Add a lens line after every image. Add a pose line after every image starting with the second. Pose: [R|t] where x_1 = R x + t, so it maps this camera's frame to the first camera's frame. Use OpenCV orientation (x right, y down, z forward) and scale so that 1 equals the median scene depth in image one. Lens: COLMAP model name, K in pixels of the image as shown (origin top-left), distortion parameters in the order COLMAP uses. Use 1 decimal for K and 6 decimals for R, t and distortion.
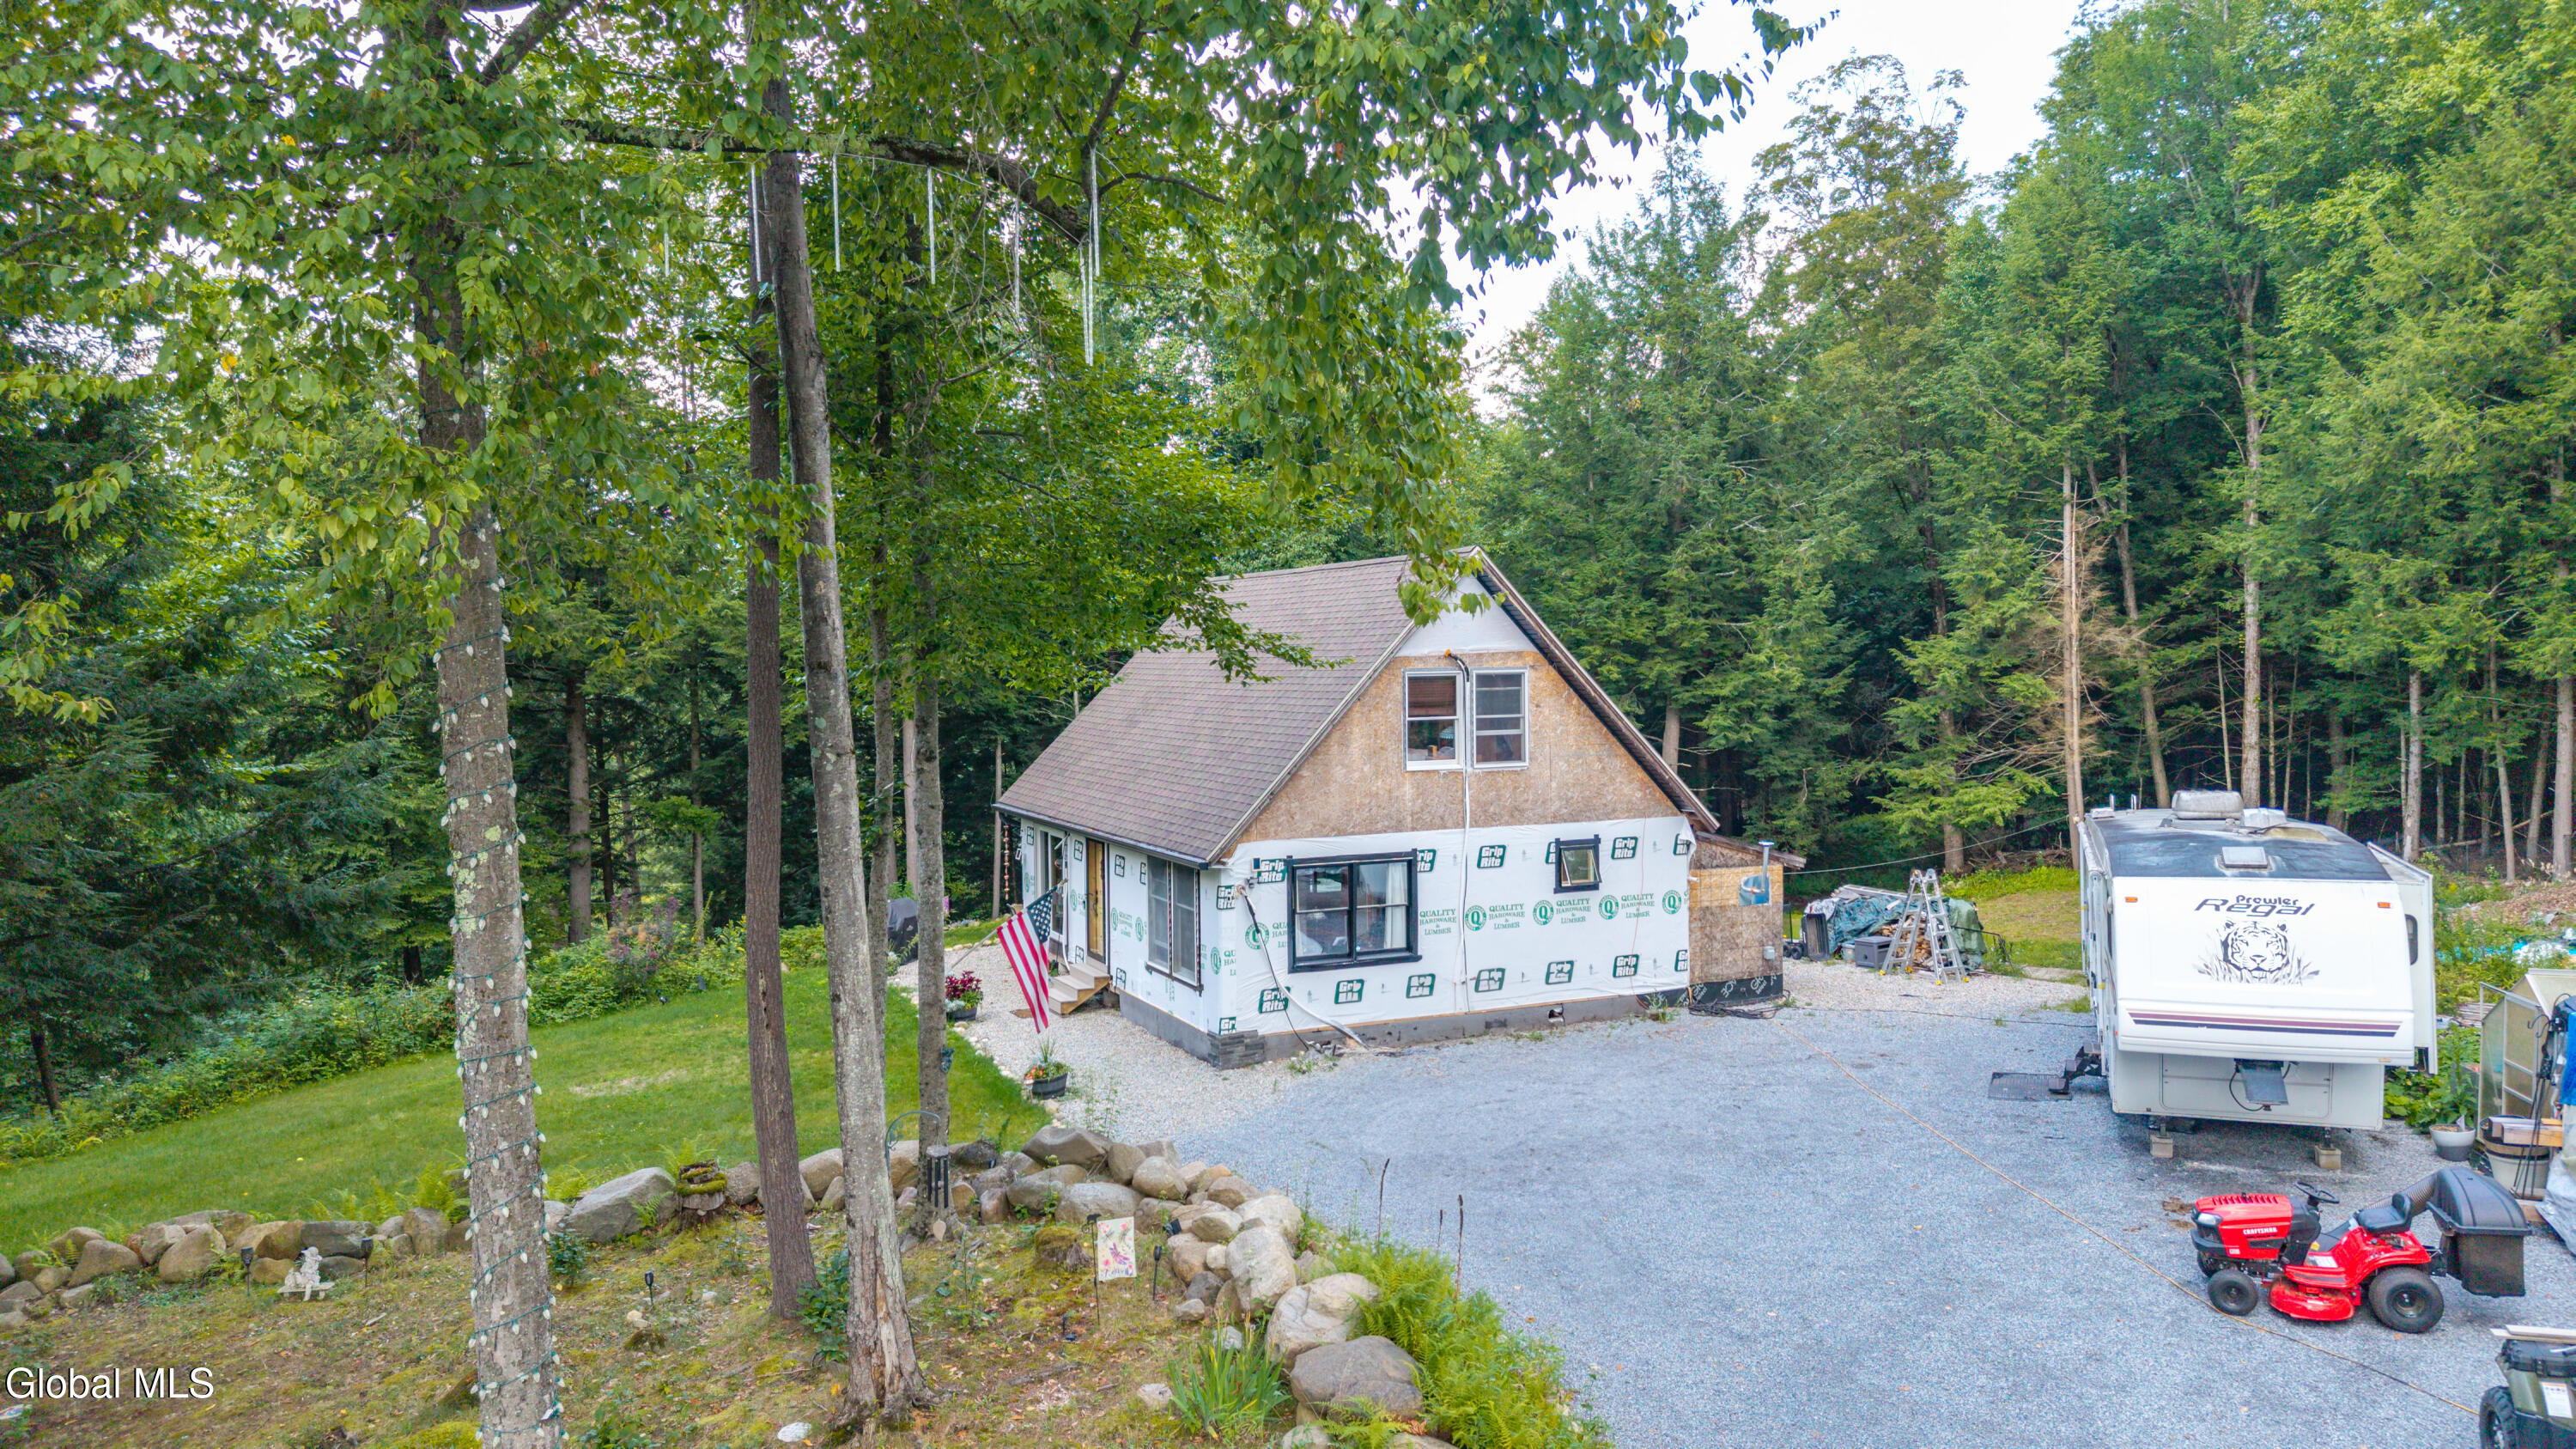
lens RADIAL K [[1714.8, 0, 1288.0], [0, 1714.8, 724.5], [0, 0, 1]] dist [0.064092, -0.076323]
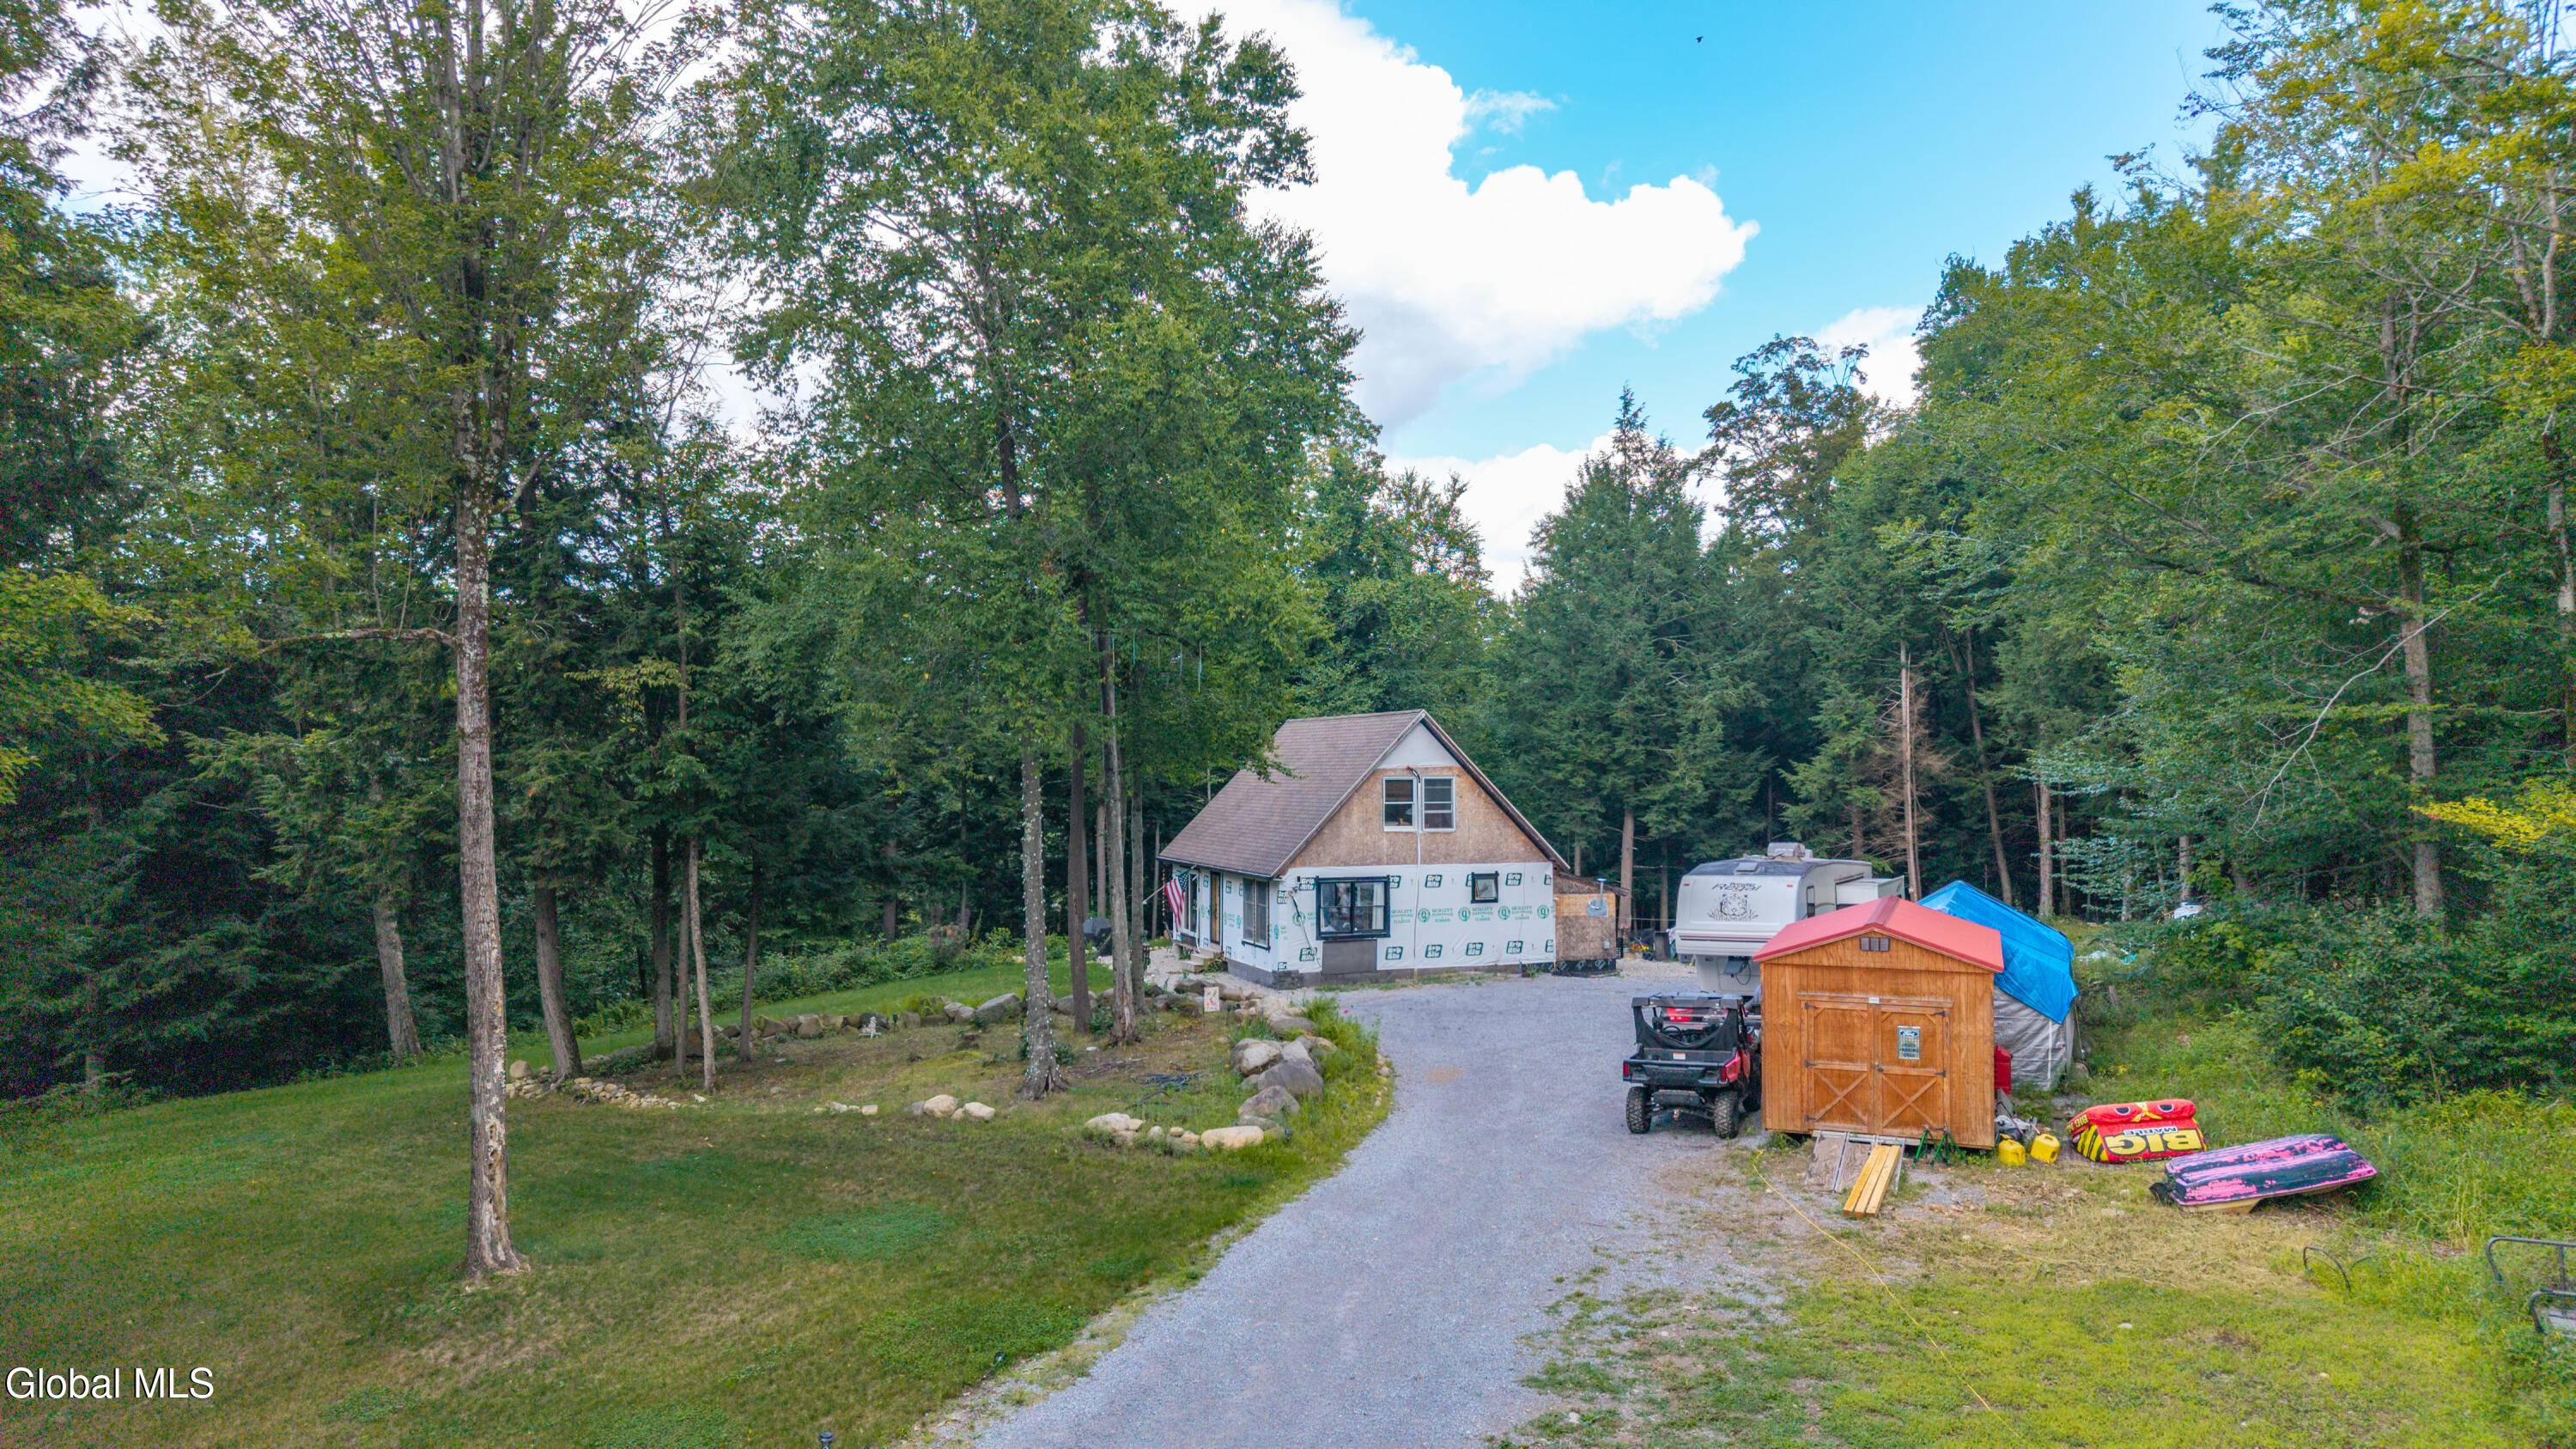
lens RADIAL K [[1714.8, 0, 1288.0], [0, 1714.8, 724.5], [0, 0, 1]] dist [0.064092, -0.076323]
pose [[0.996447, 0.006700, -0.083953, 0.112711], [-0.012293, 0.997725, -0.066278, 0.033361], [0.083318, 0.067074, 0.994263, -0.777777]]
